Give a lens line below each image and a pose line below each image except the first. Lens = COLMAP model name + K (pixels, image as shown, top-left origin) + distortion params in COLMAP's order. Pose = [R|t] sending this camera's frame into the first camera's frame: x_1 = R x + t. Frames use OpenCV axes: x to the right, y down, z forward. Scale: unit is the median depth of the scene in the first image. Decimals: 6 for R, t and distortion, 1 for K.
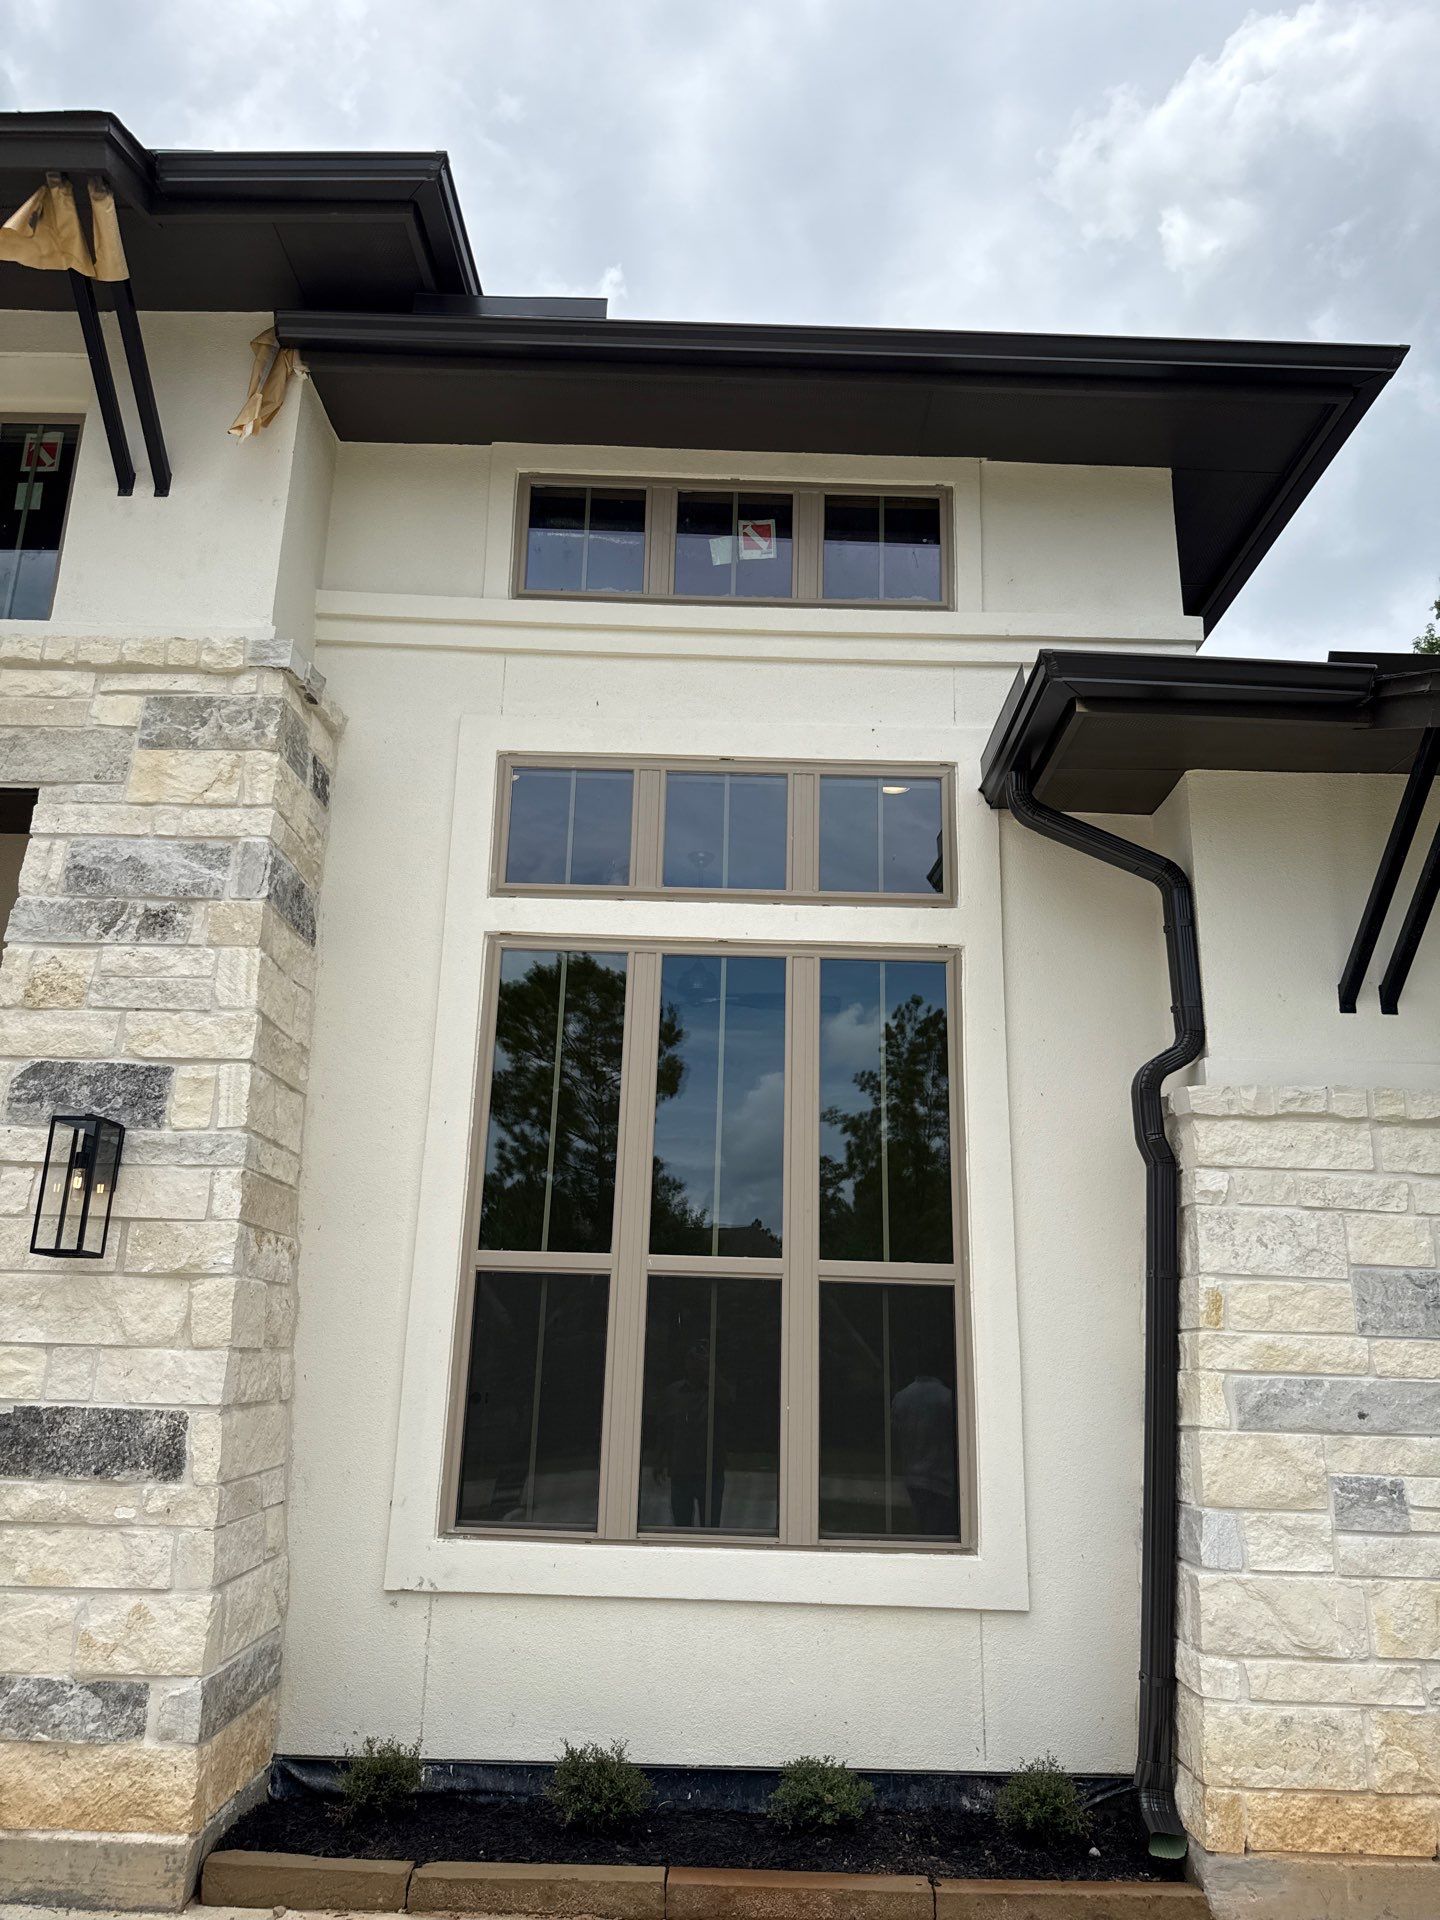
lens RADIAL K [[1333.2, 0, 704.4], [0, 1333.2, 952.3], [0, 0, 1]] dist [-0.008278, -0.013979]
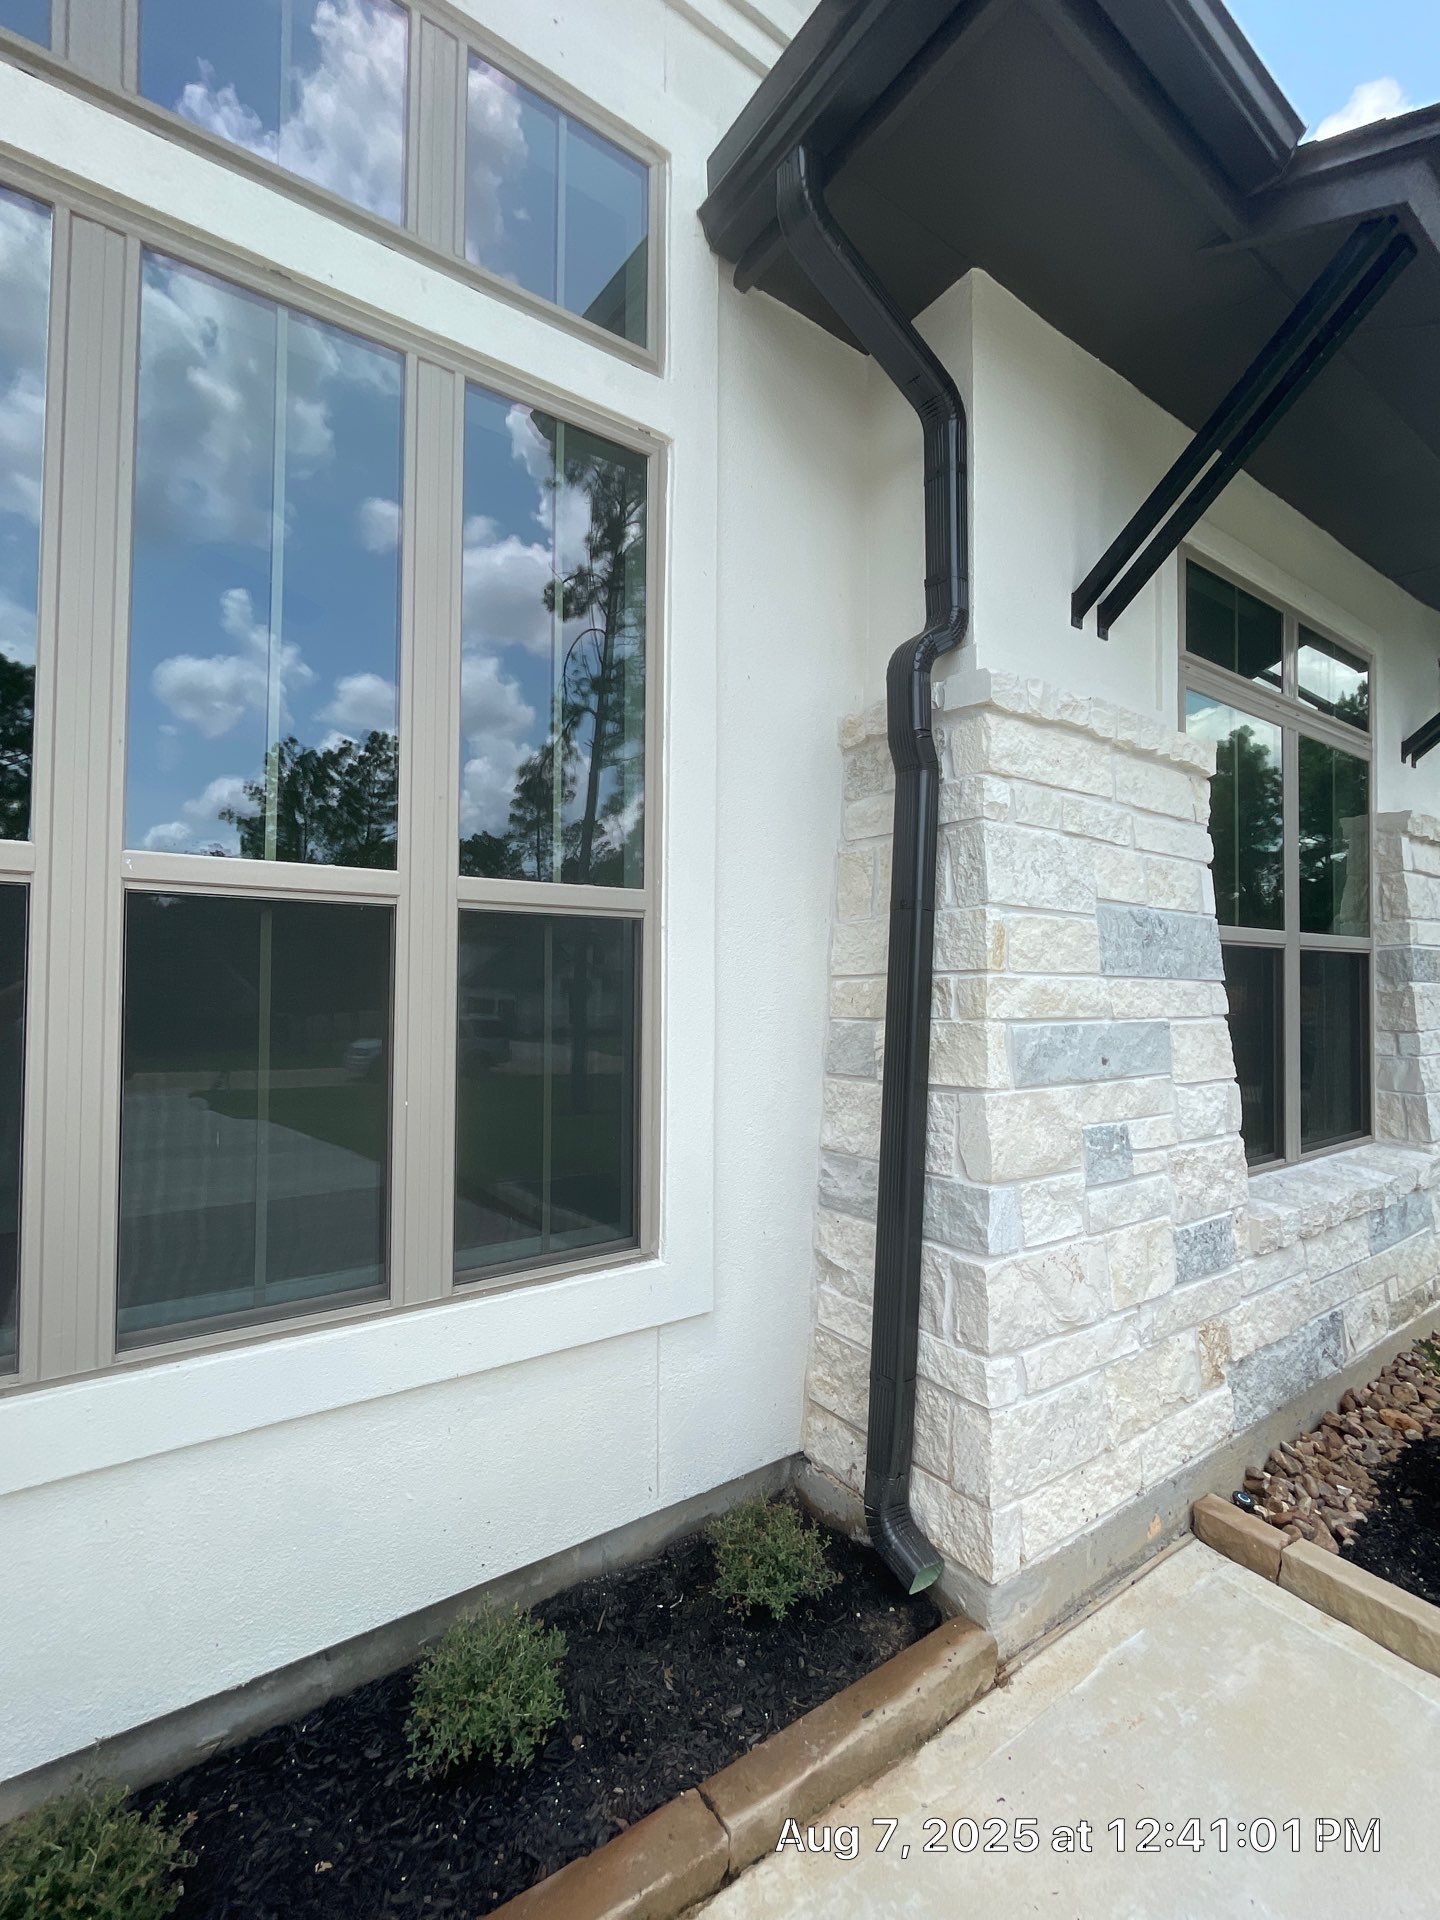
lens RADIAL K [[839.9, 0, 711.2], [0, 839.9, 963.9], [0, 0, 1]] dist [0.002721, -0.000213]
pose [[0.817891, -0.014241, 0.575197, -0.051610], [-0.140417, 0.964527, 0.223543, 0.190574], [-0.557977, -0.263601, 0.786878, 0.700475]]
